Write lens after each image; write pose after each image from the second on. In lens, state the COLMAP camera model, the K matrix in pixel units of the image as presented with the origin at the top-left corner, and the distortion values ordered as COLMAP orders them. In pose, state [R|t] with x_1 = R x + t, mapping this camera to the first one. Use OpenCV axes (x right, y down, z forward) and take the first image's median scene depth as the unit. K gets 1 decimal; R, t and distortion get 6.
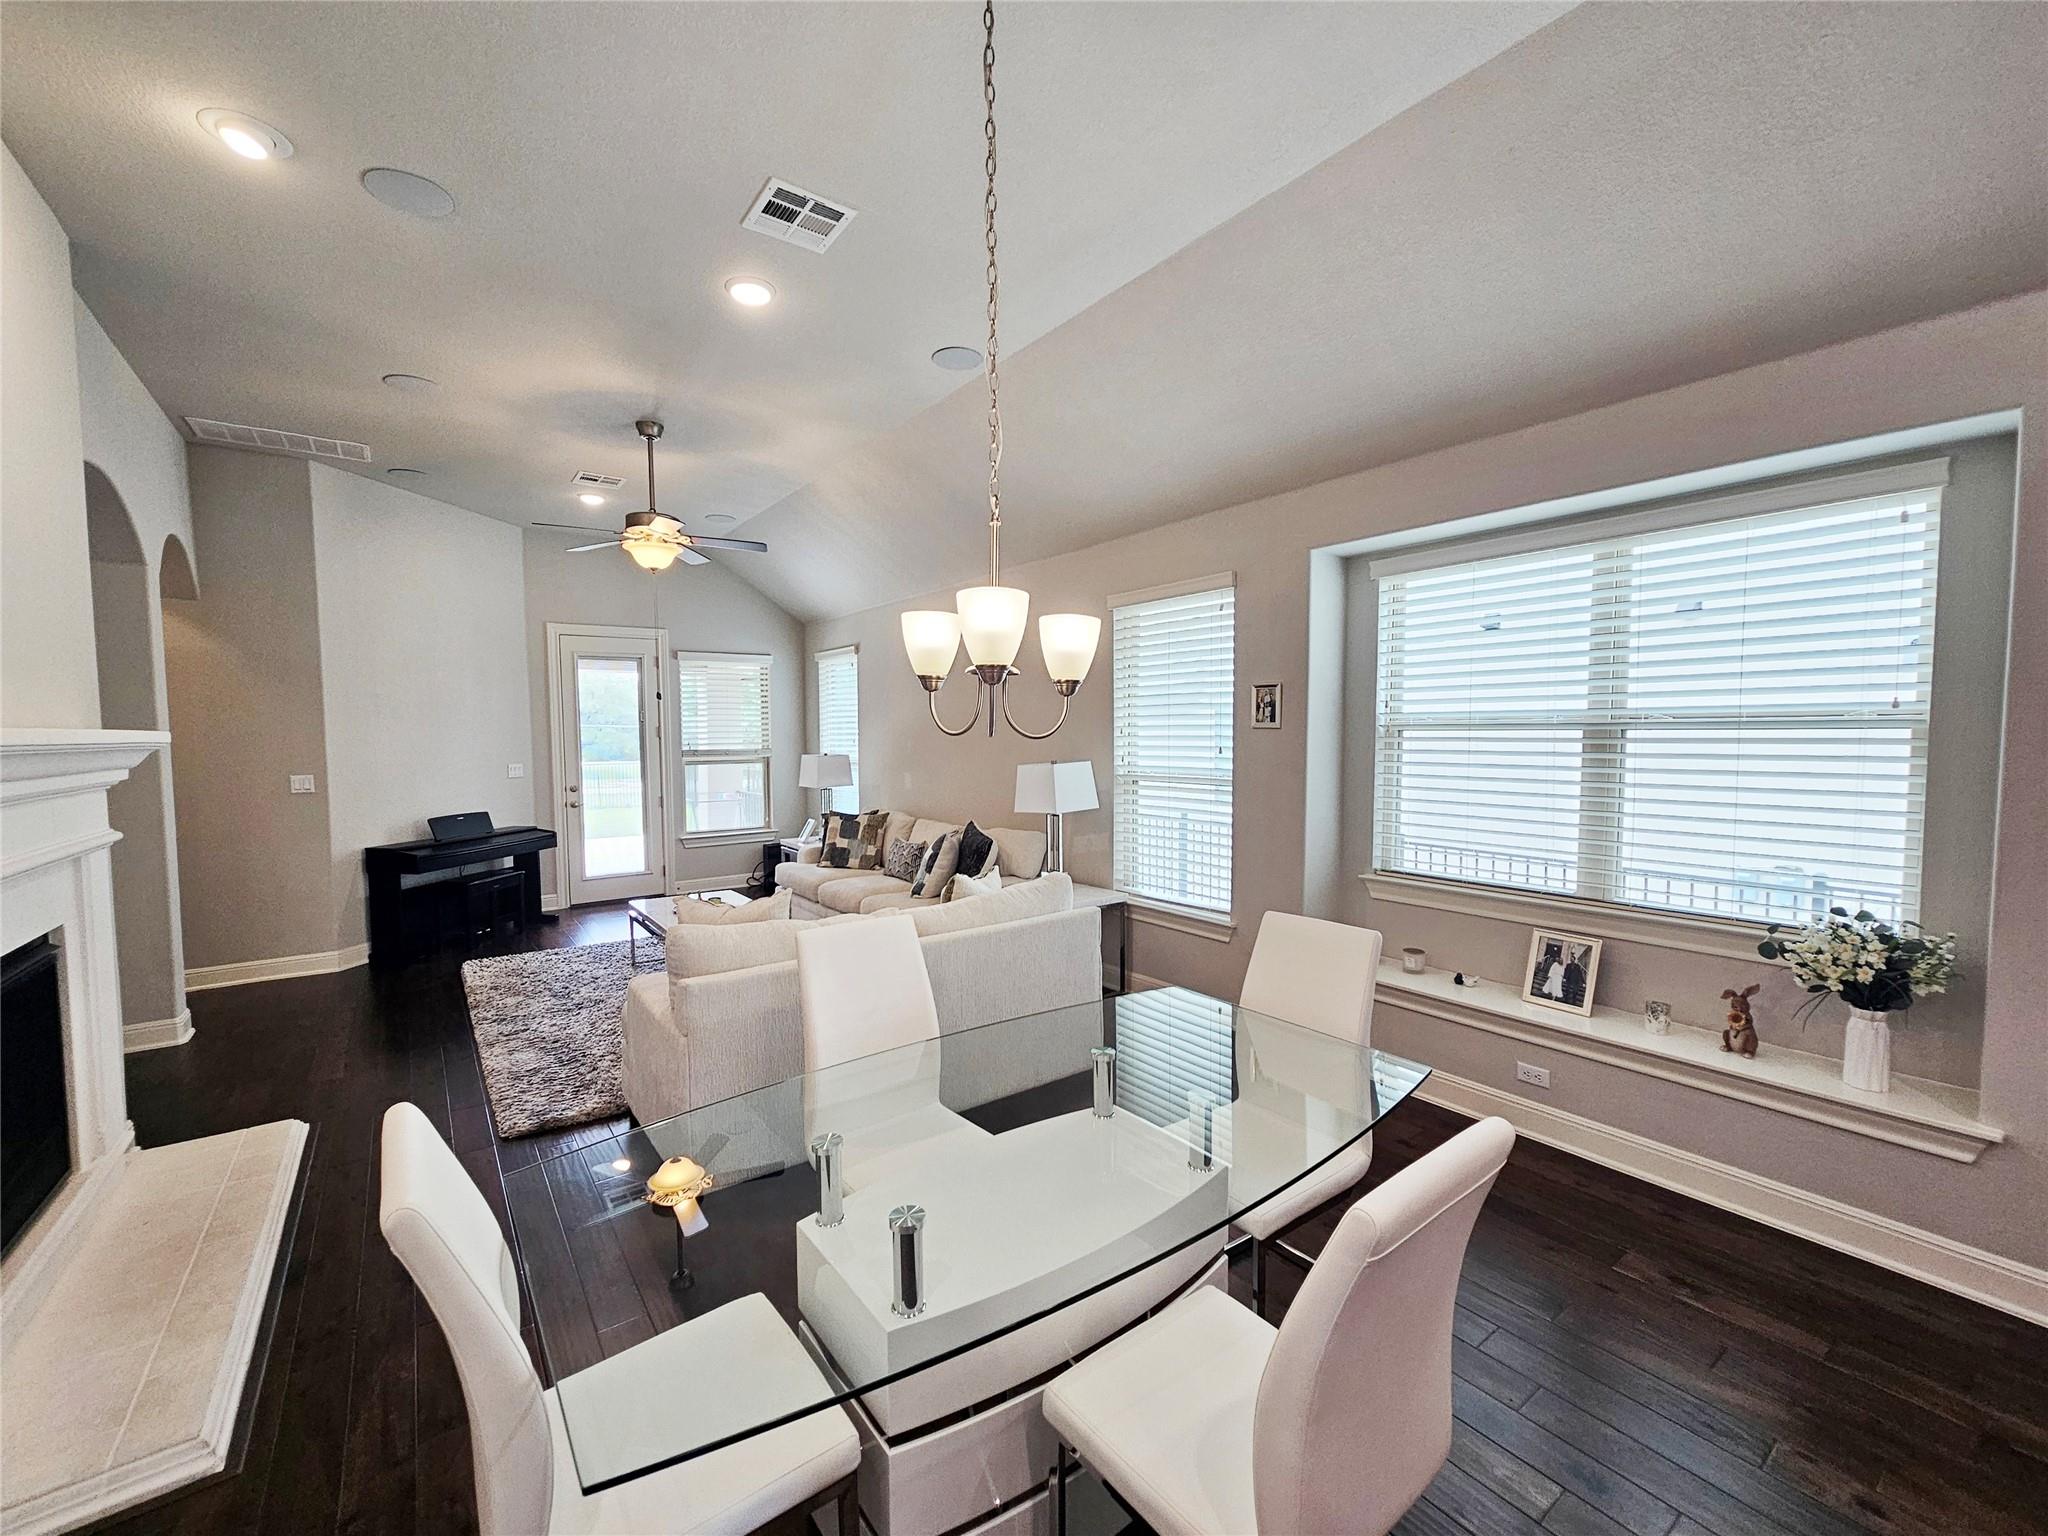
lens RADIAL K [[838.1, 0, 1019.8], [0, 838.1, 773.7], [0, 0, 1]] dist [-0.000097, 0.000843]
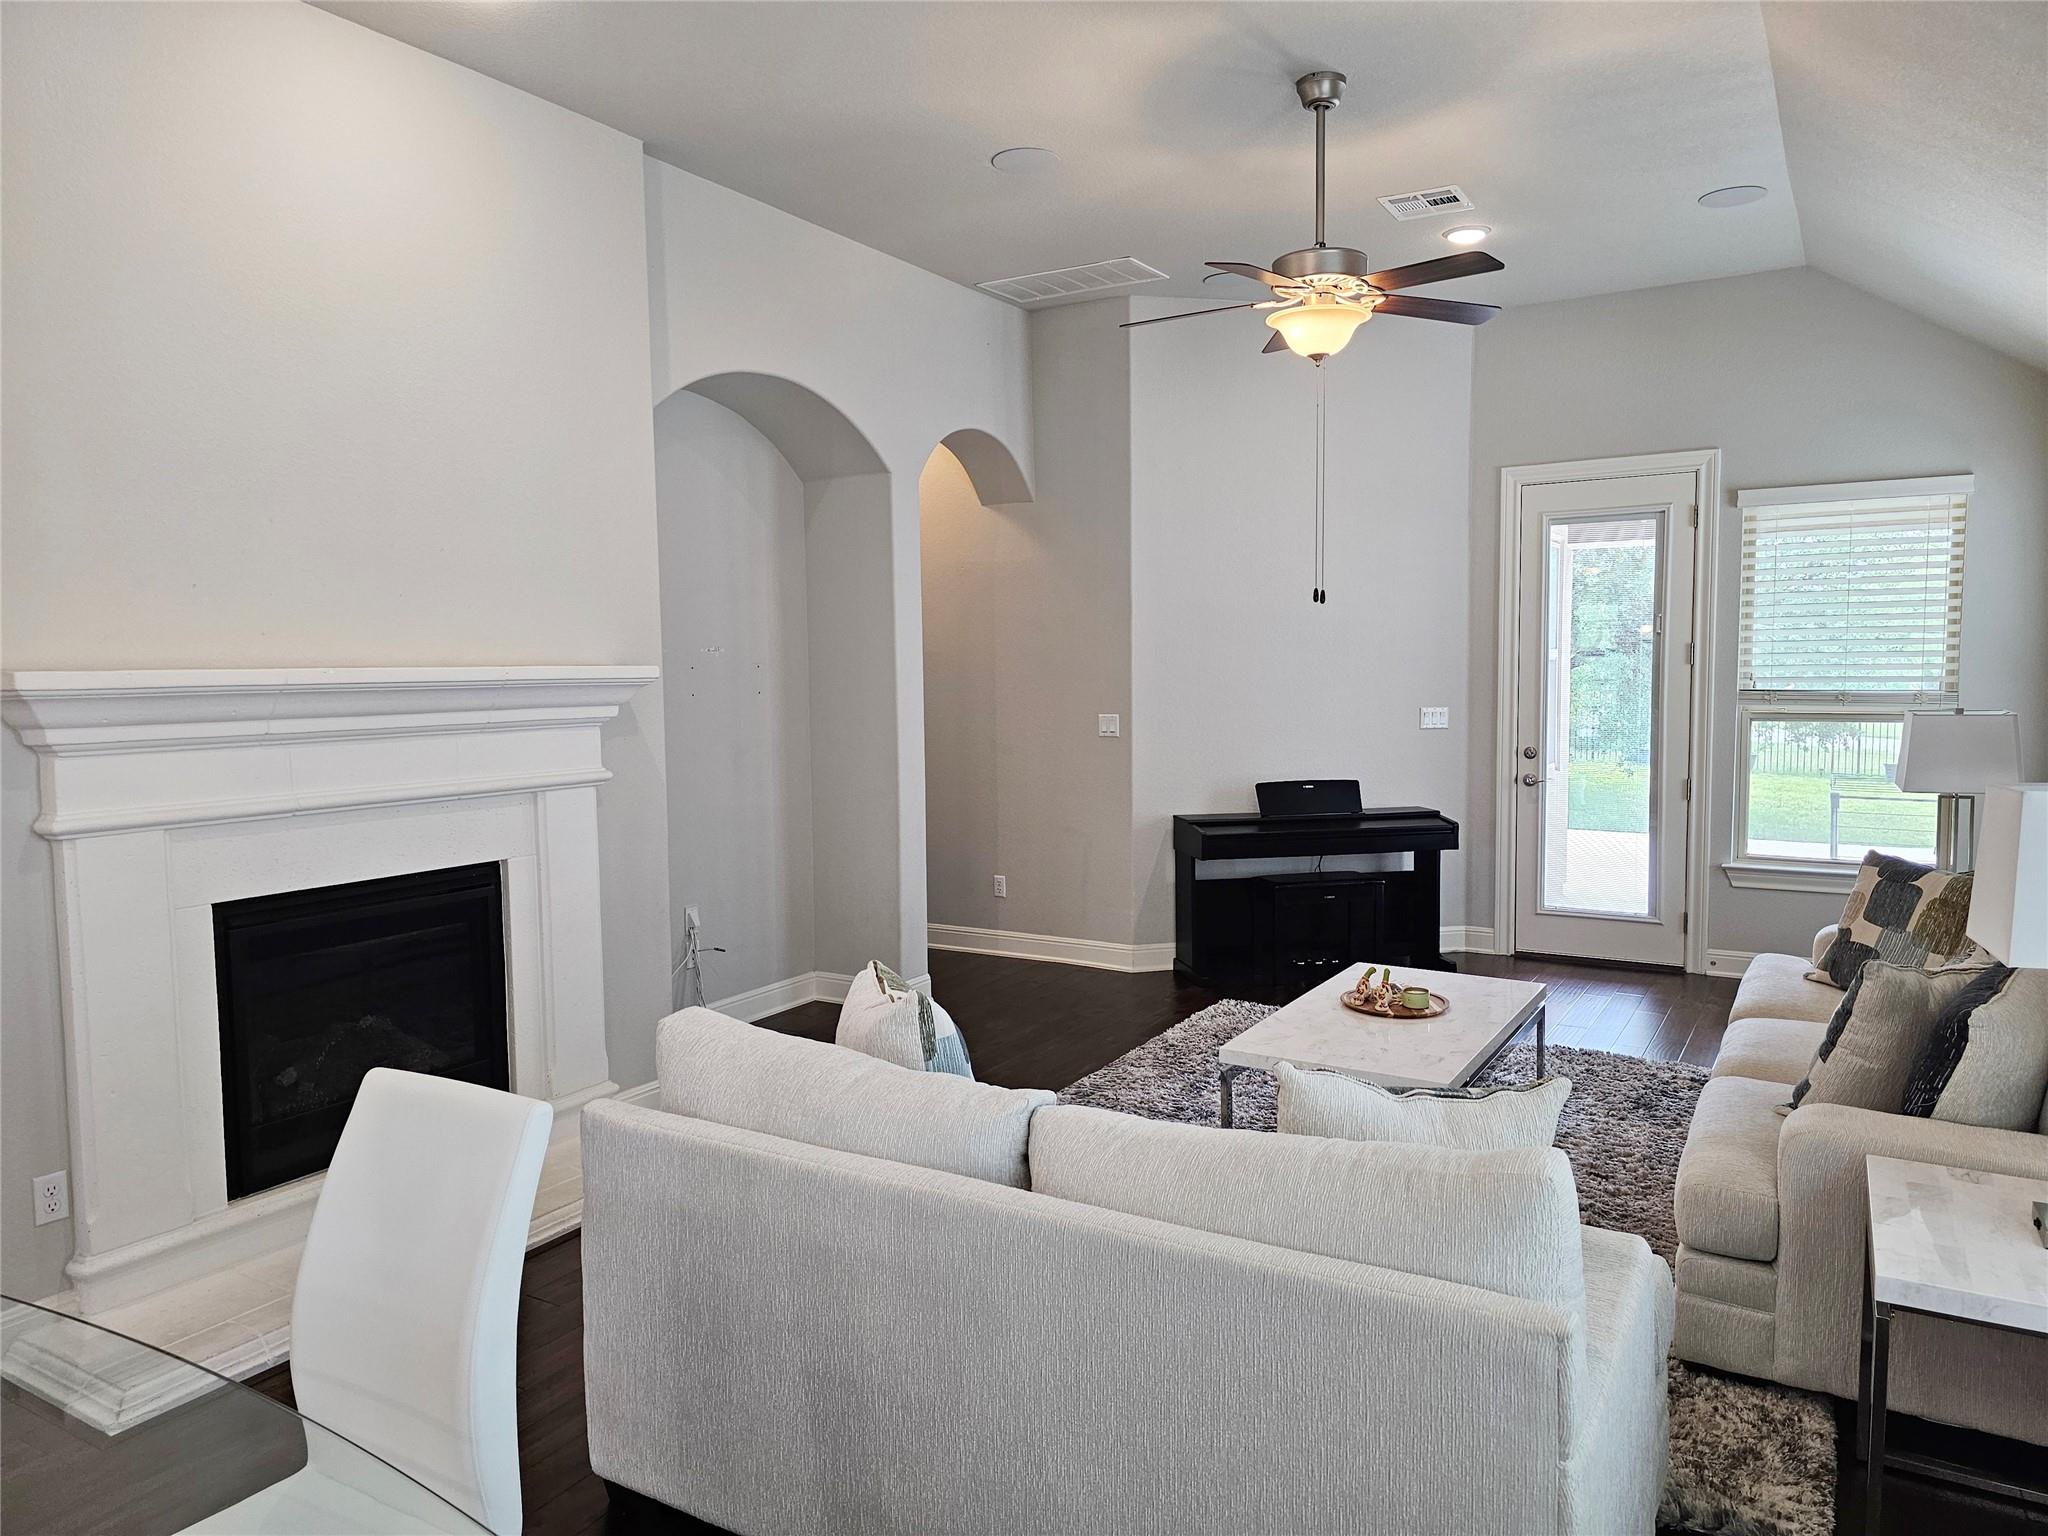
lens RADIAL K [[1369.6, 0, 1043.8], [0, 1369.6, 763.4], [0, 0, 1]] dist [0.061696, -0.054081]
pose [[0.385498, 0.075282, -0.919633, 0.294399], [-0.039756, 0.997096, 0.064958, -0.032067], [0.921852, 0.011520, 0.387371, 0.448490]]
